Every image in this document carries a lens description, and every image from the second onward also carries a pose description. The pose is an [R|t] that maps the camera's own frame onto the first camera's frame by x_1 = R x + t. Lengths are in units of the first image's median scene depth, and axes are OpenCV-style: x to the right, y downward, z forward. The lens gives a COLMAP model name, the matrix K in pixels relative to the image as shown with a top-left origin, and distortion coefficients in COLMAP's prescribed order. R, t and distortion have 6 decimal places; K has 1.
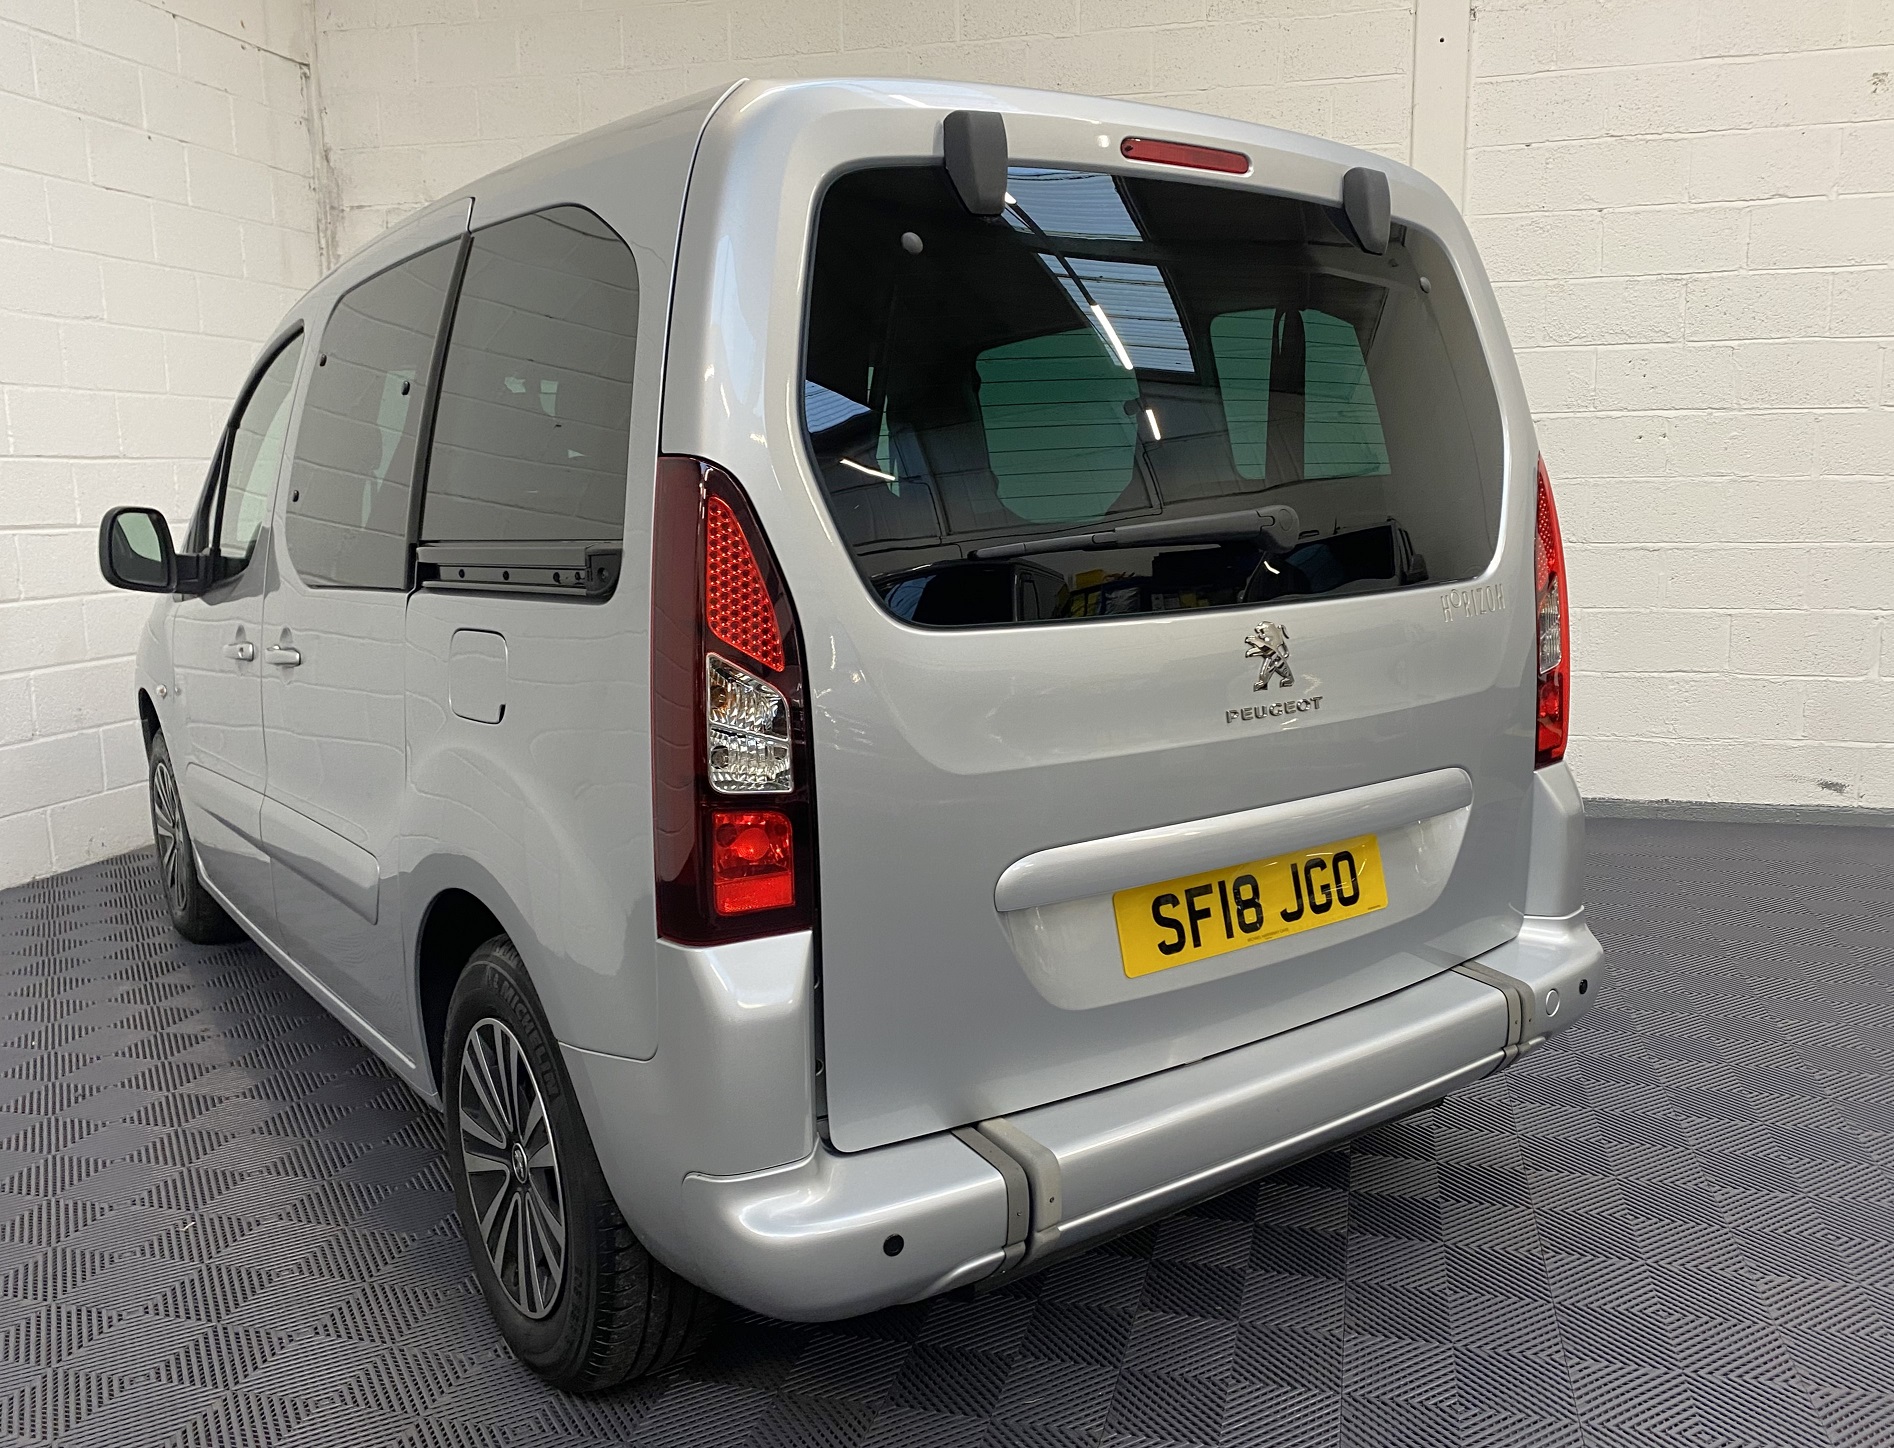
lens RADIAL K [[1630.6, 0, 1017.9], [0, 1630.6, 721.1], [0, 0, 1]] dist [0.049977, -0.043428]
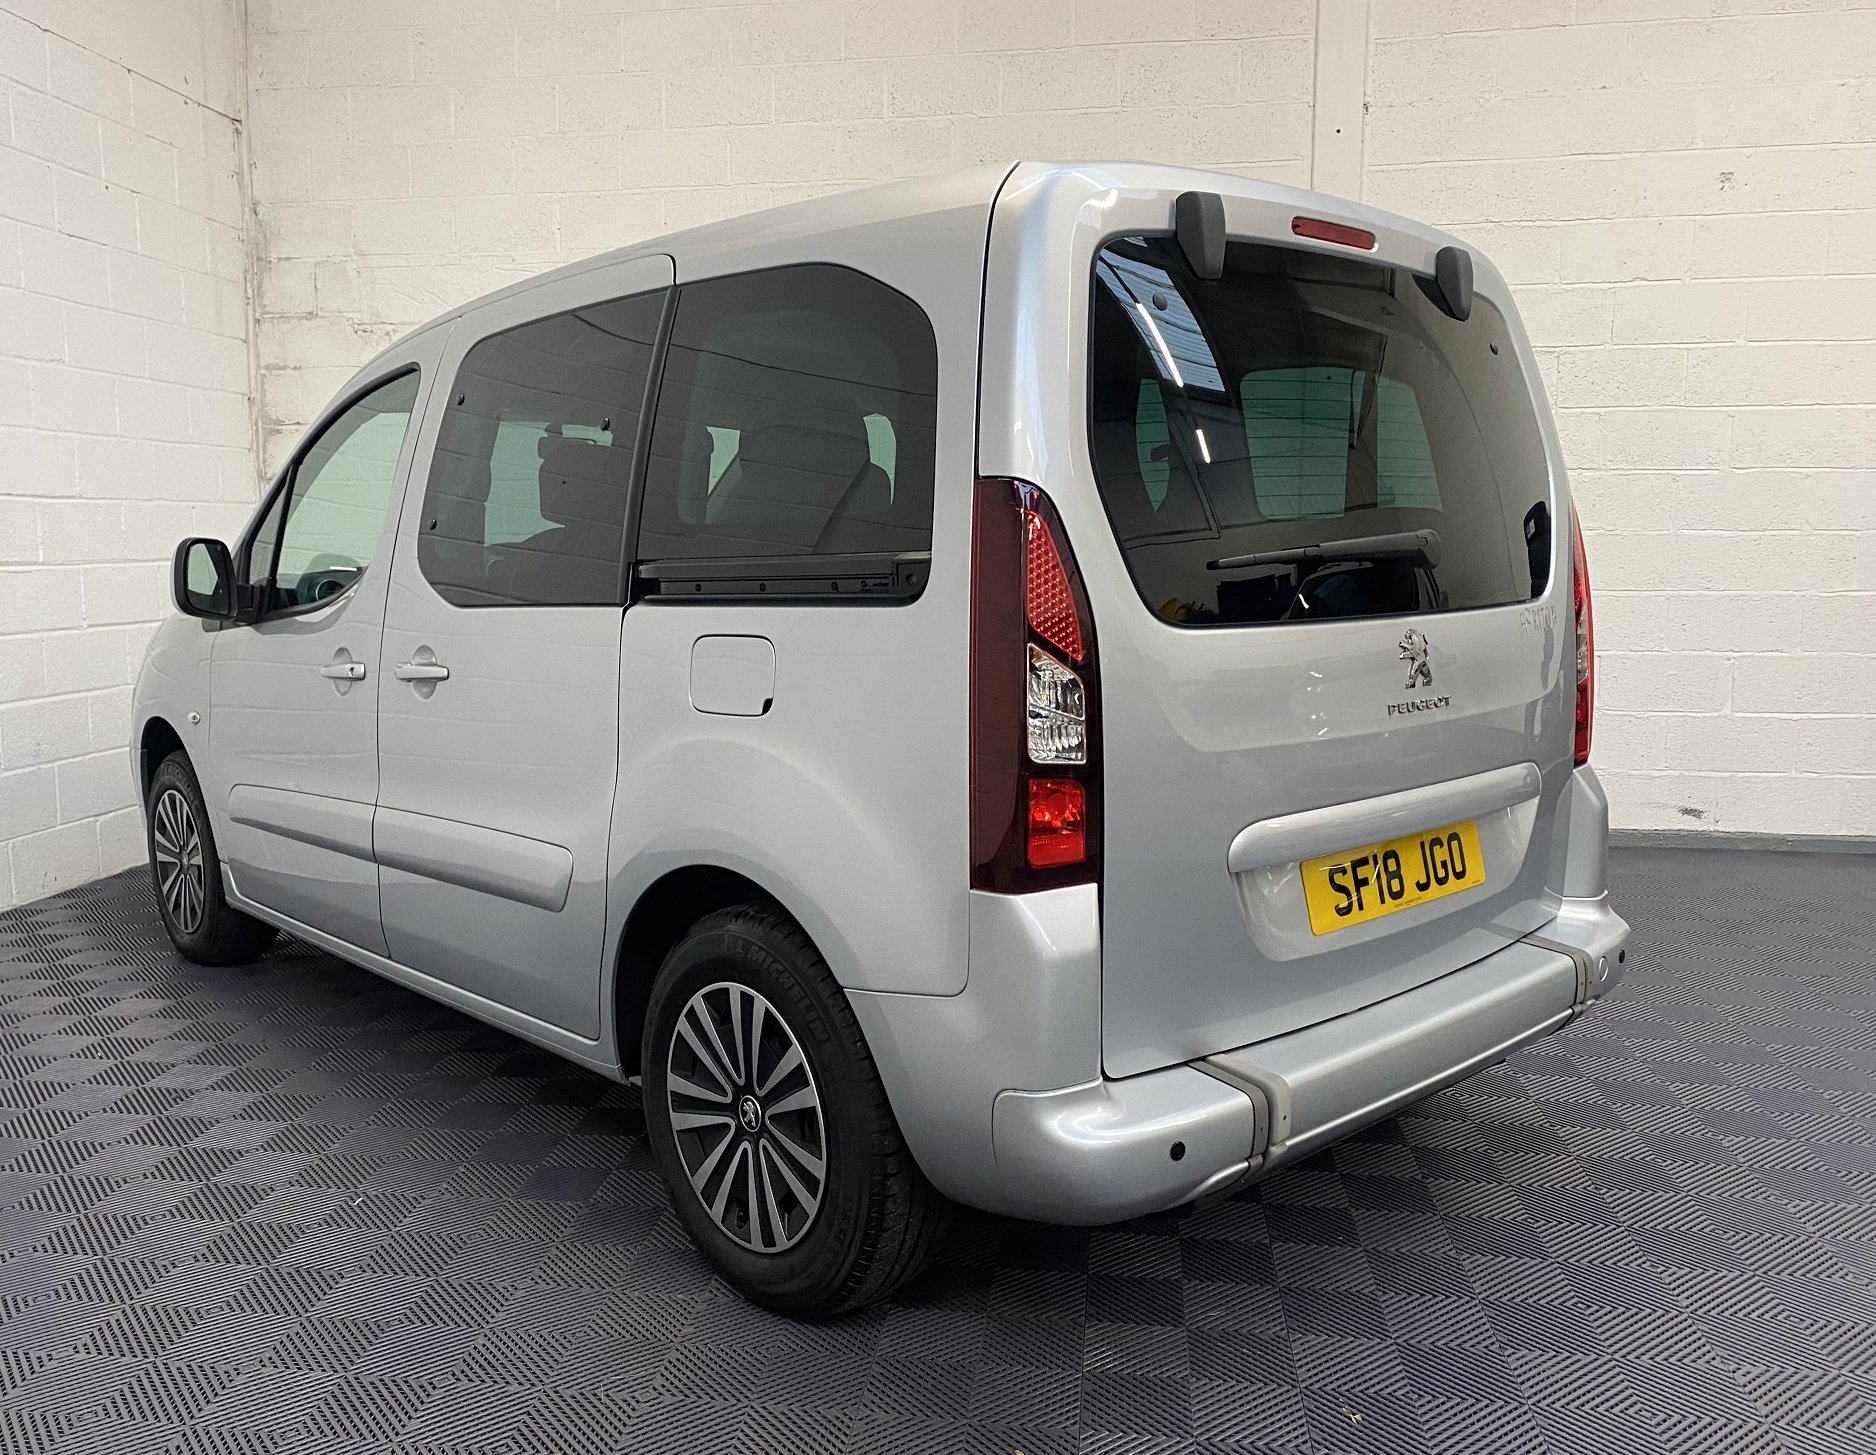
lens RADIAL K [[1646.4, 0, 887.9], [0, 1646.4, 734.8], [0, 0, 1]] dist [0.022335, 0.002366]
pose [[0.996472, -0.000673, 0.083918, -0.300775], [0.003285, 0.999514, -0.030988, 0.046302], [-0.083857, 0.031154, 0.995991, -0.129961]]
